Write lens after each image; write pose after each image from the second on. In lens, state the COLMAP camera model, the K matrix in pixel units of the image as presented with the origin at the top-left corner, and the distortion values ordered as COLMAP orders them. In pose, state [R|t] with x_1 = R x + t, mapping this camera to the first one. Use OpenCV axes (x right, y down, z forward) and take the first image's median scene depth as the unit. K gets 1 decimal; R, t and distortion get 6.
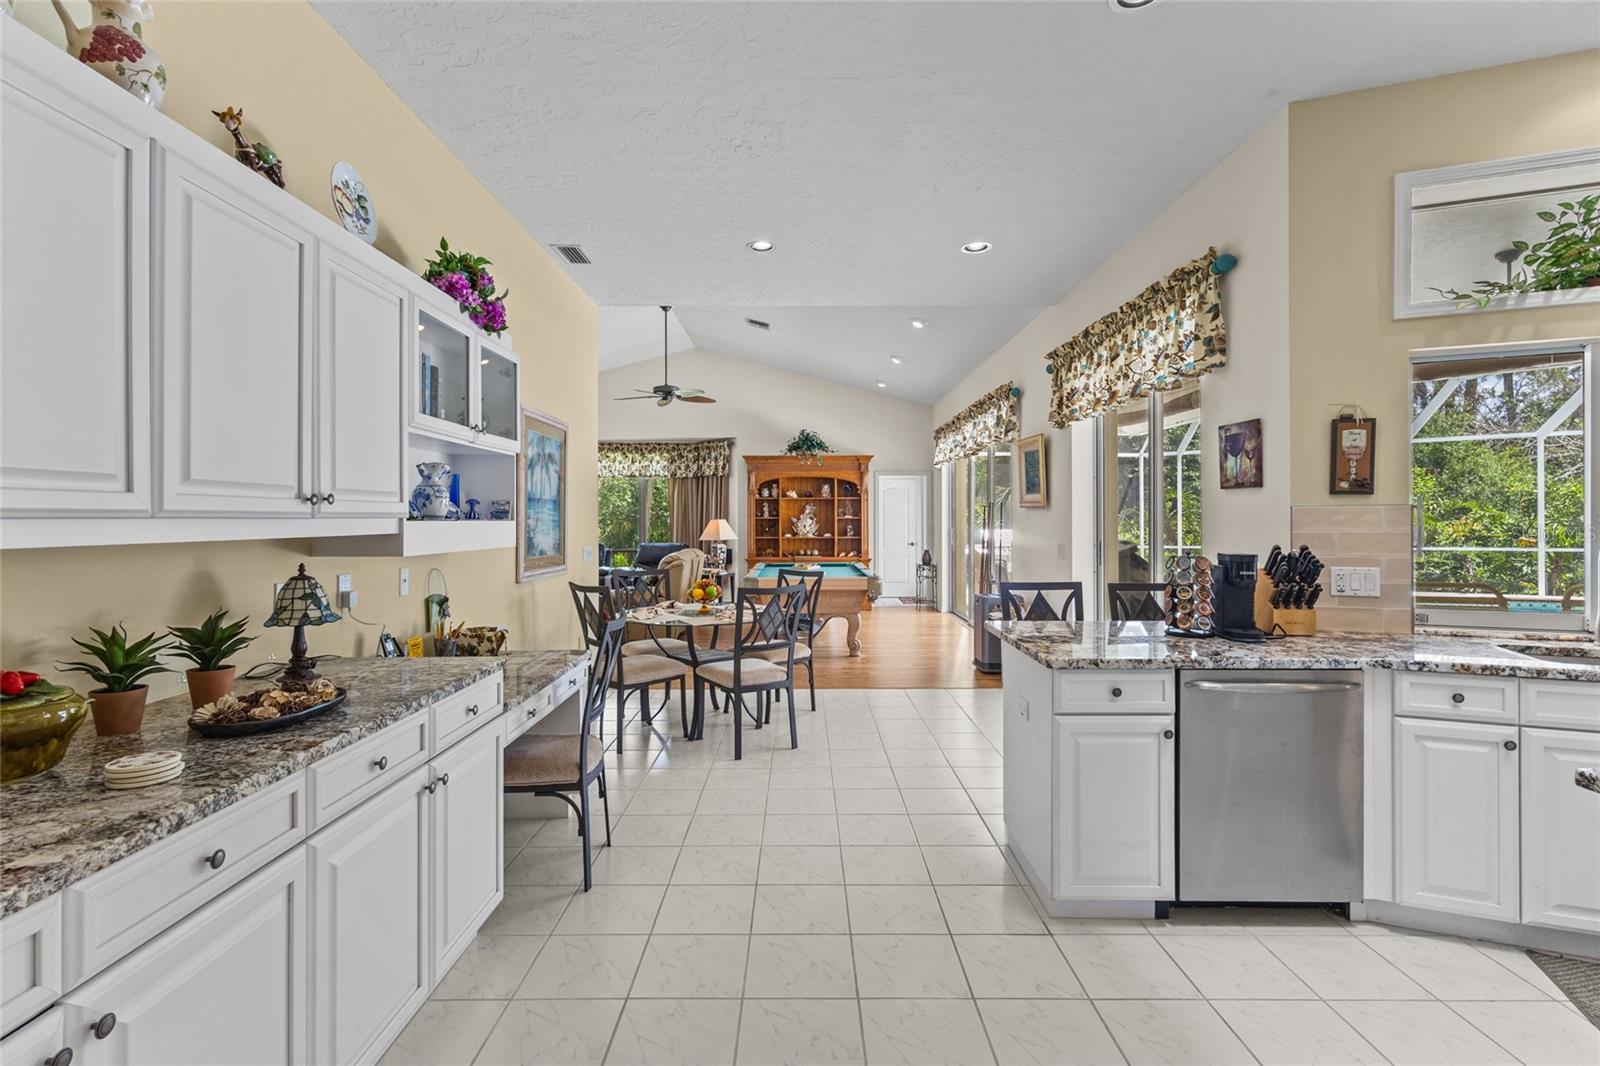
lens RADIAL K [[746.4, 0, 802.2], [0, 746.4, 516.3], [0, 0, 1]] dist [0.015904, -0.001146]
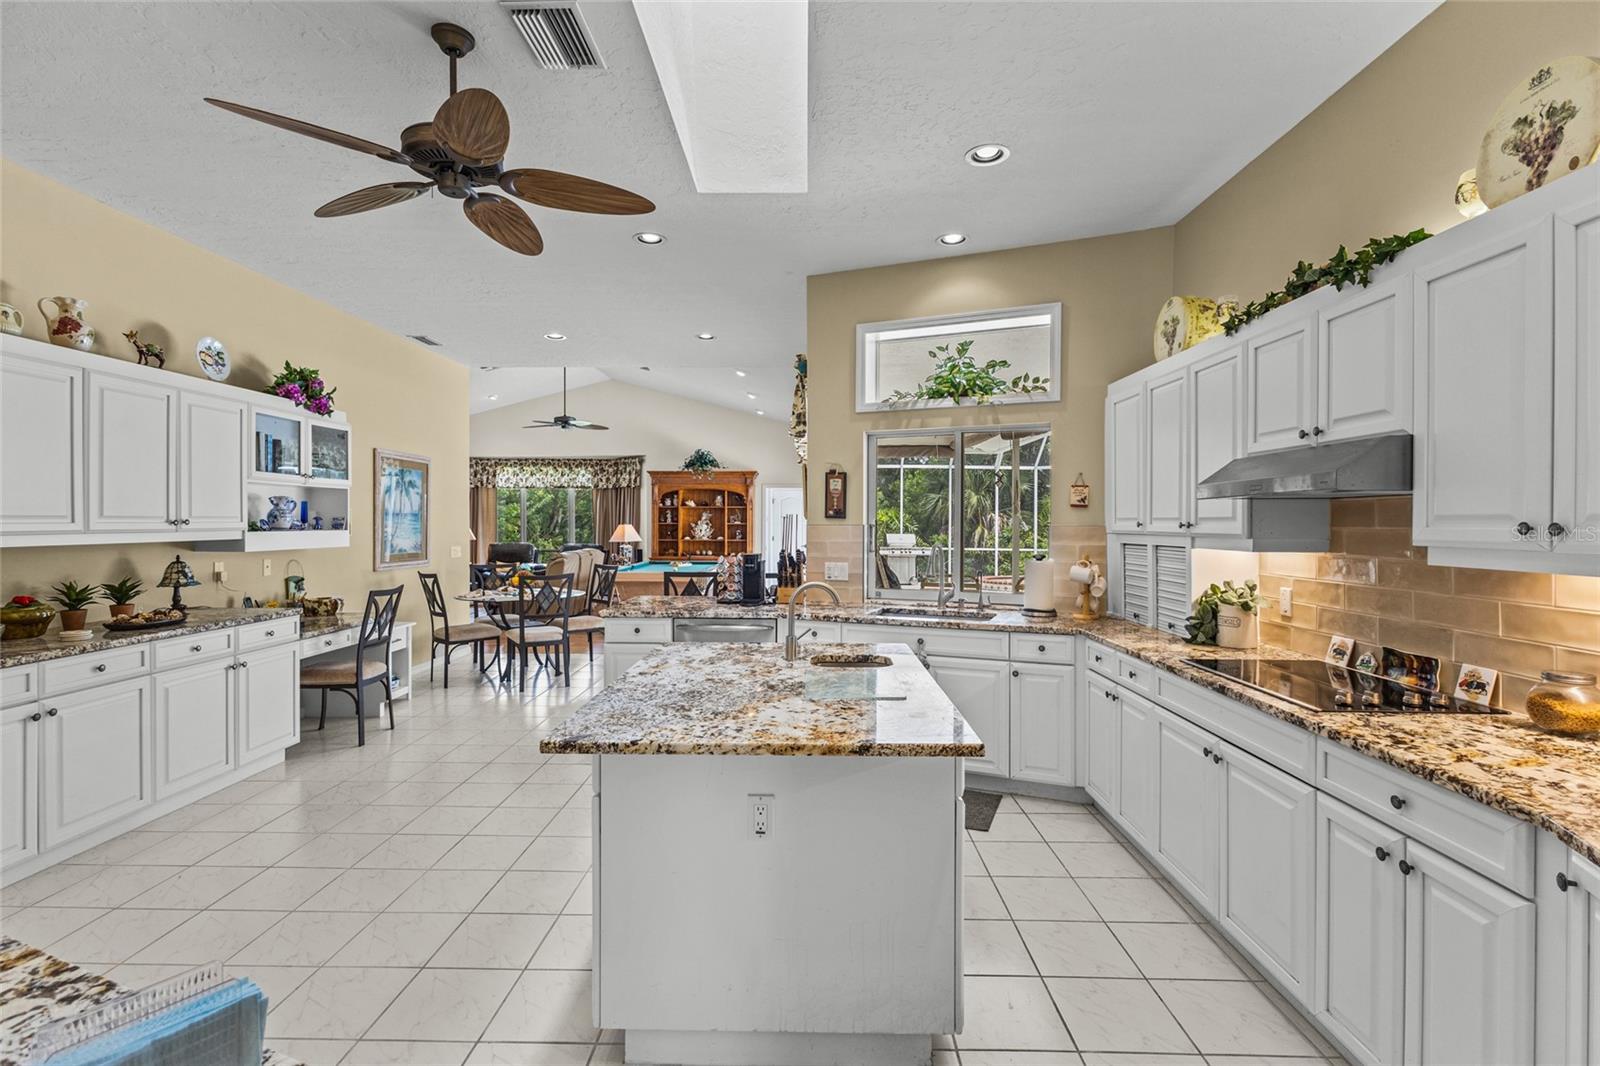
lens RADIAL K [[746.4, 0, 805.3], [0, 746.4, 527.2], [0, 0, 1]] dist [0.015904, -0.001146]
pose [[0.999584, 0.006253, -0.028161, 0.702320], [-0.005882, 0.999895, 0.013232, -0.030474], [0.028241, -0.013060, 0.999516, -0.622905]]
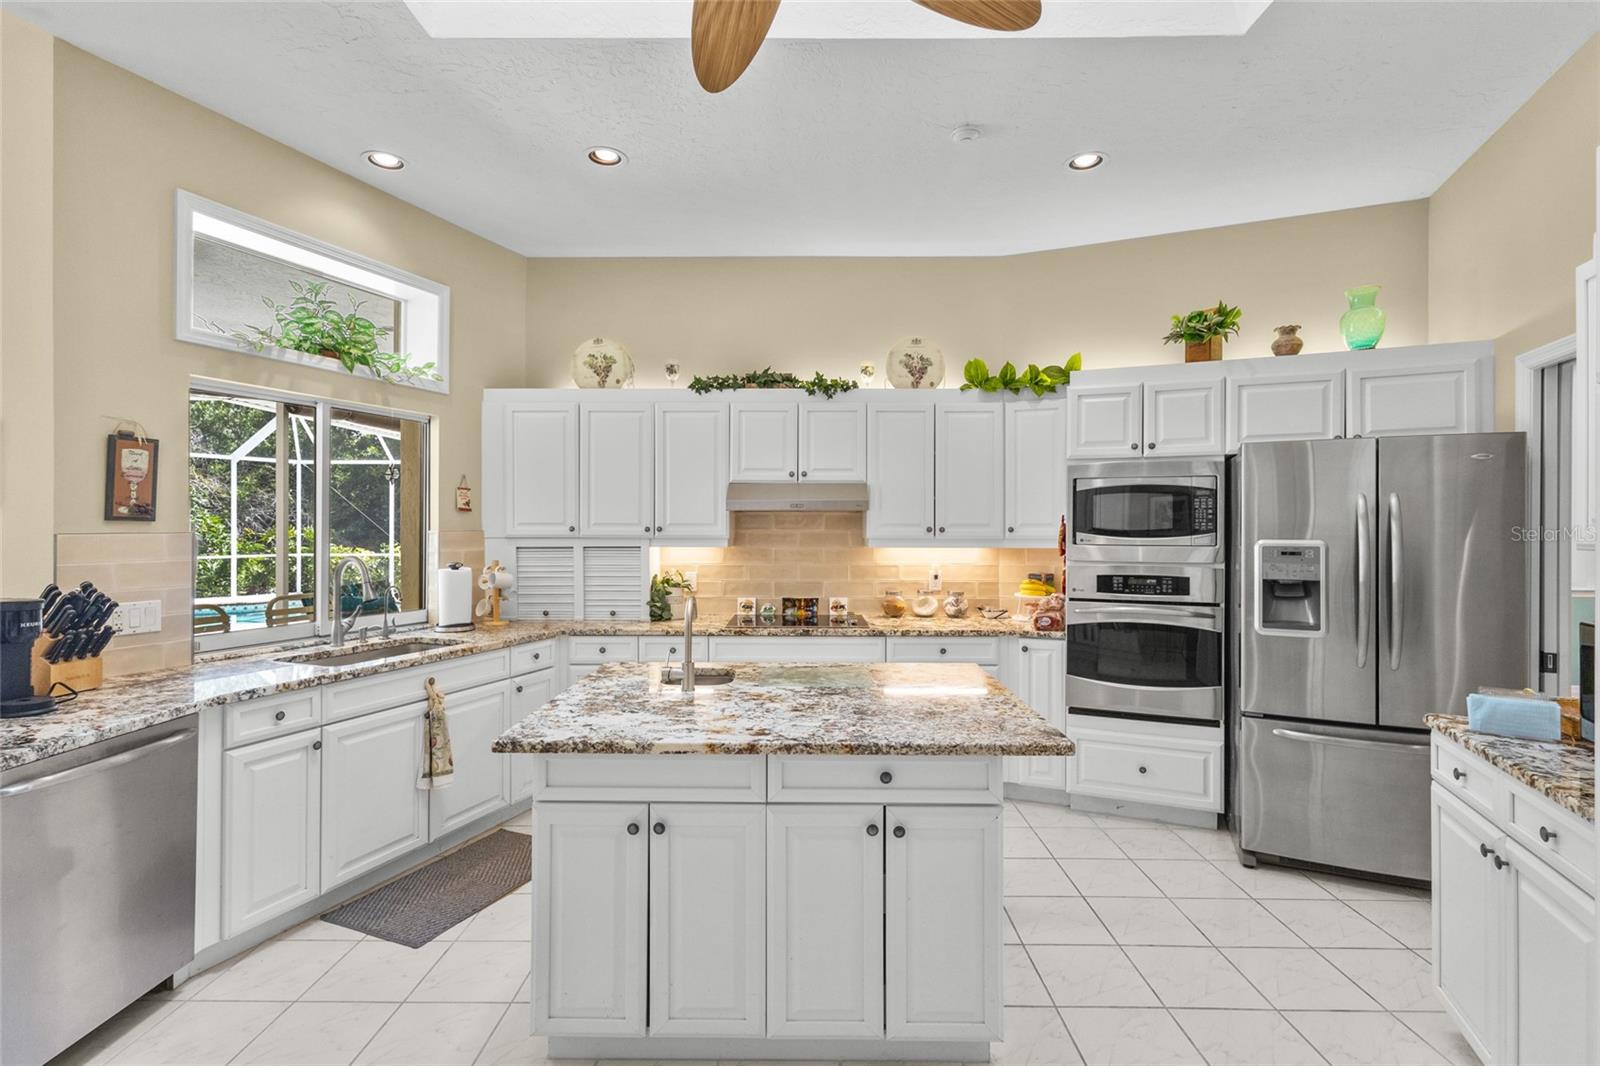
lens RADIAL K [[746.4, 0, 793.6], [0, 746.4, 522.9], [0, 0, 1]] dist [0.015904, -0.001146]
pose [[0.026115, 0.007533, 0.999631, -0.148043], [-0.007024, 0.999948, -0.007352, -0.025464], [-0.999634, -0.006830, 0.026167, 0.183515]]
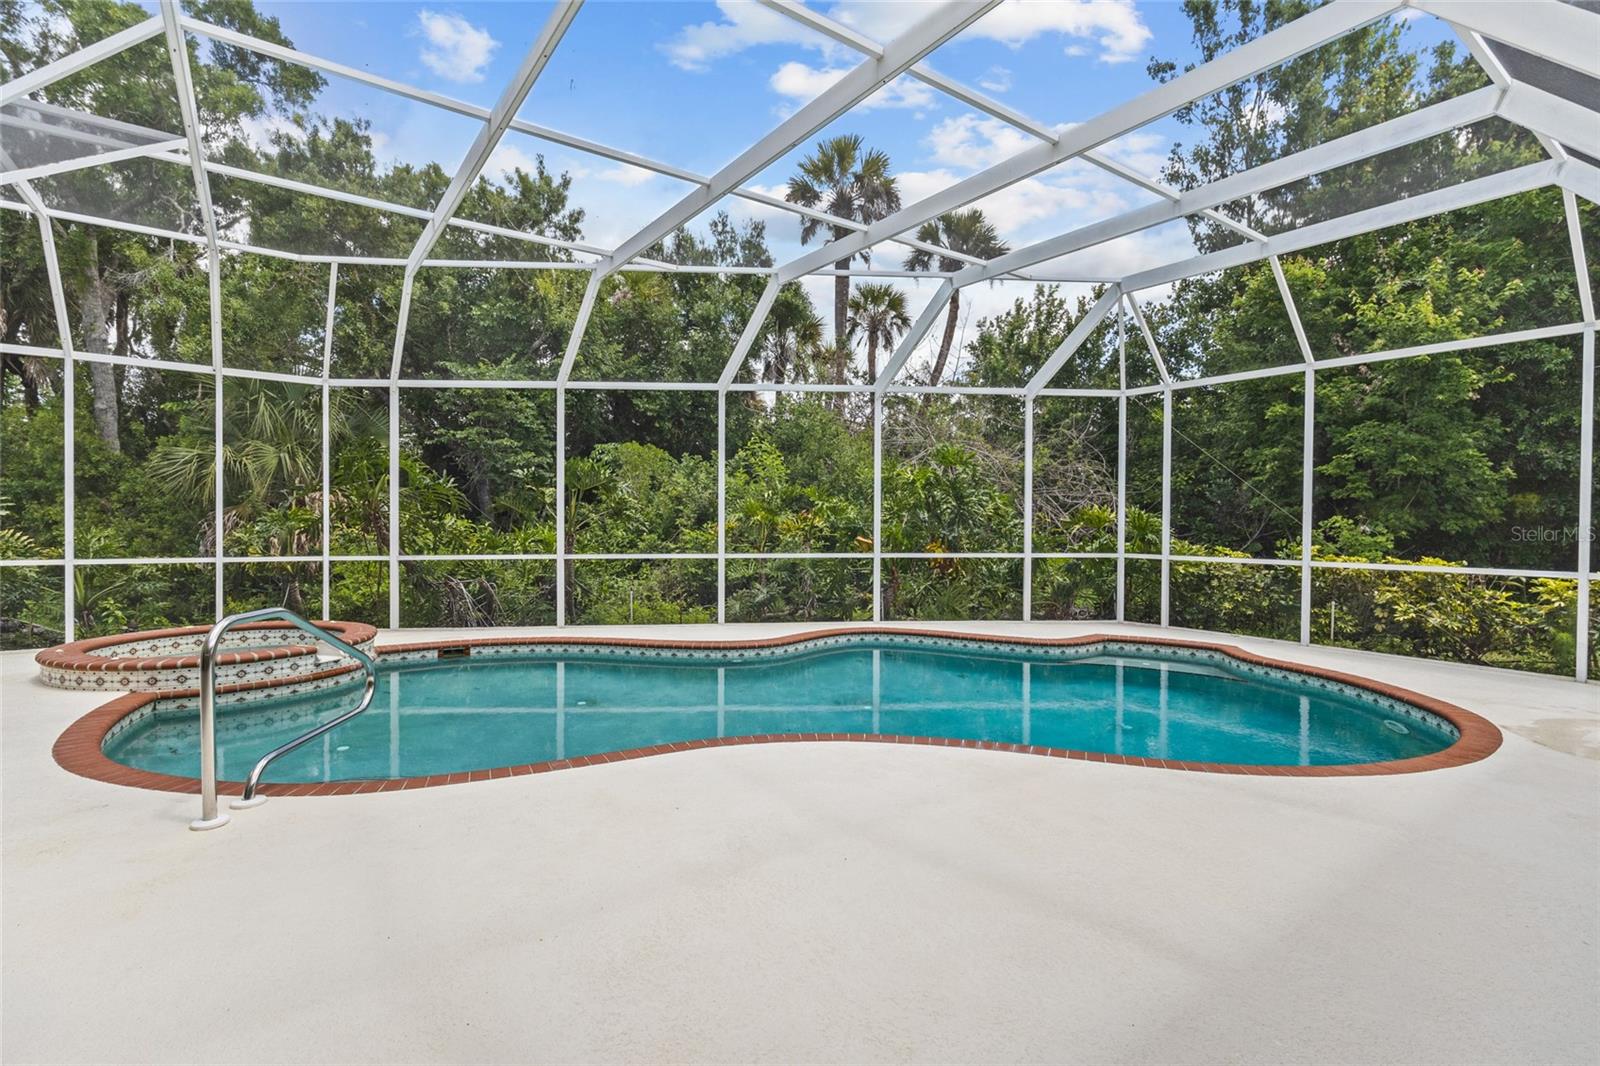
lens RADIAL K [[746.4, 0, 787.0], [0, 746.4, 526.4], [0, 0, 1]] dist [0.015904, -0.001146]
pose [[0.828668, 0.003974, 0.559726, 2.228480], [-0.010612, 0.999907, 0.008612, 0.052853], [-0.559639, -0.013076, 0.828633, 2.047136]]
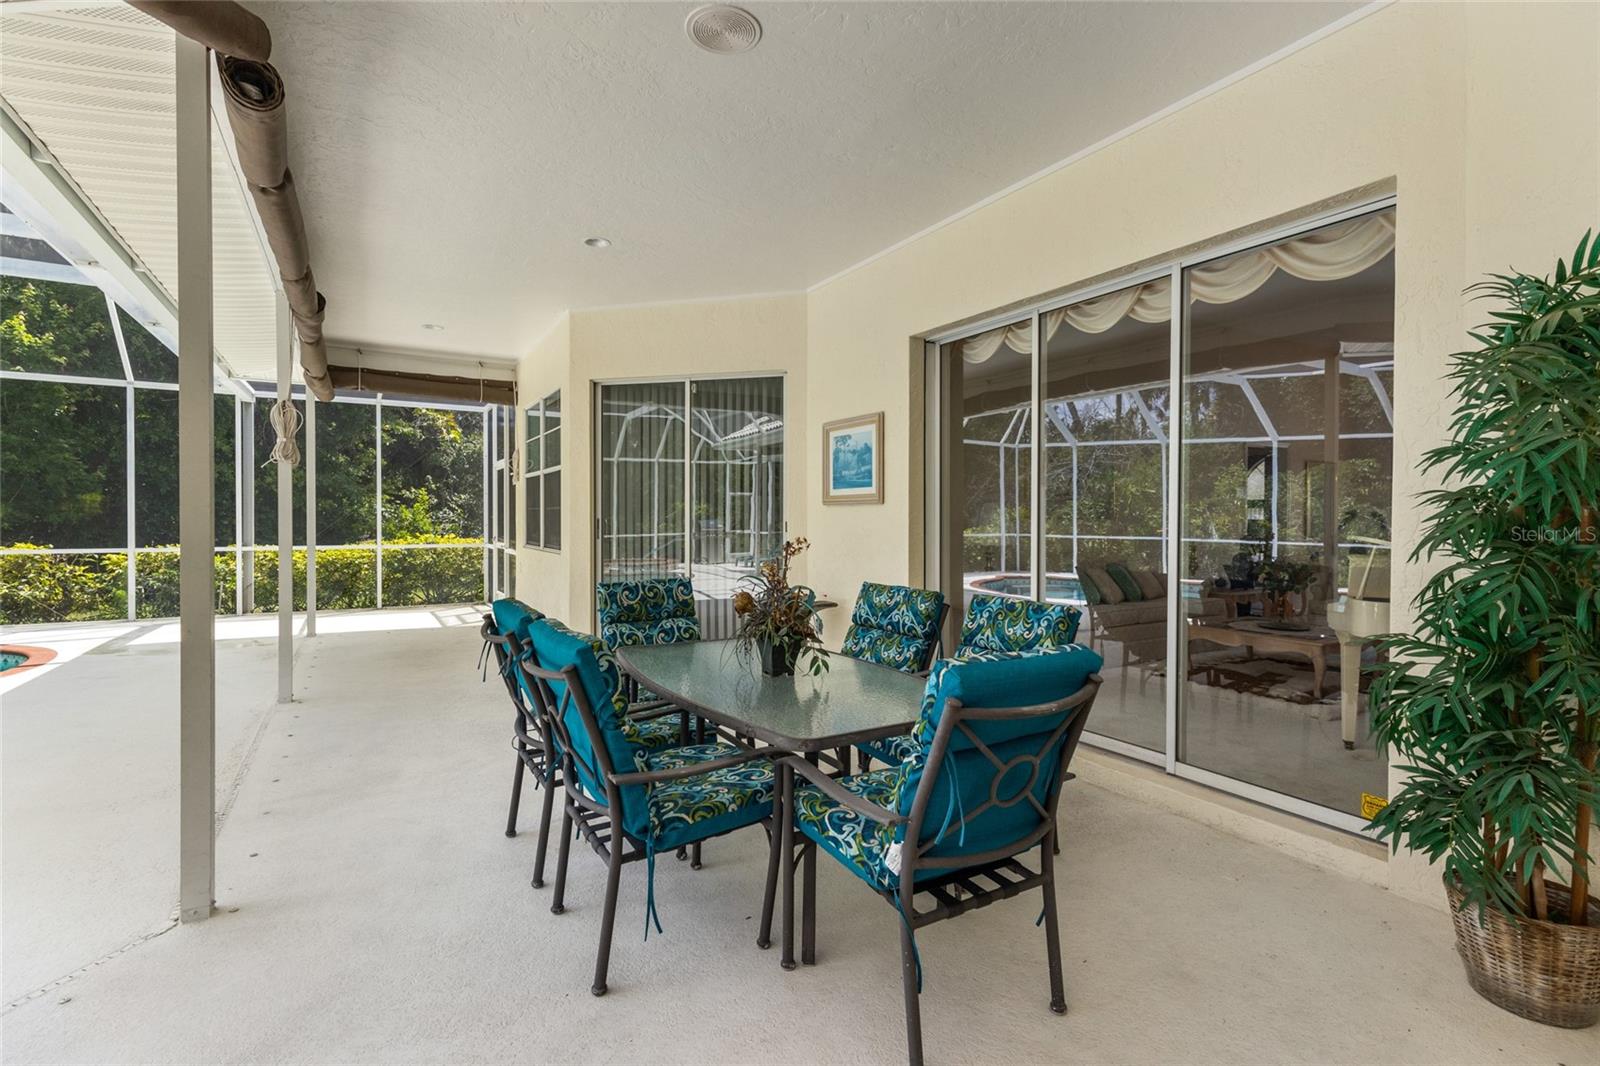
lens RADIAL K [[746.4, 0, 802.7], [0, 746.4, 532.6], [0, 0, 1]] dist [0.015904, -0.001146]
pose [[-0.482610, -0.010401, 0.875774, 1.219429], [-0.007795, 0.999941, 0.007579, 0.065221], [-0.875801, -0.003169, -0.482663, 1.650523]]
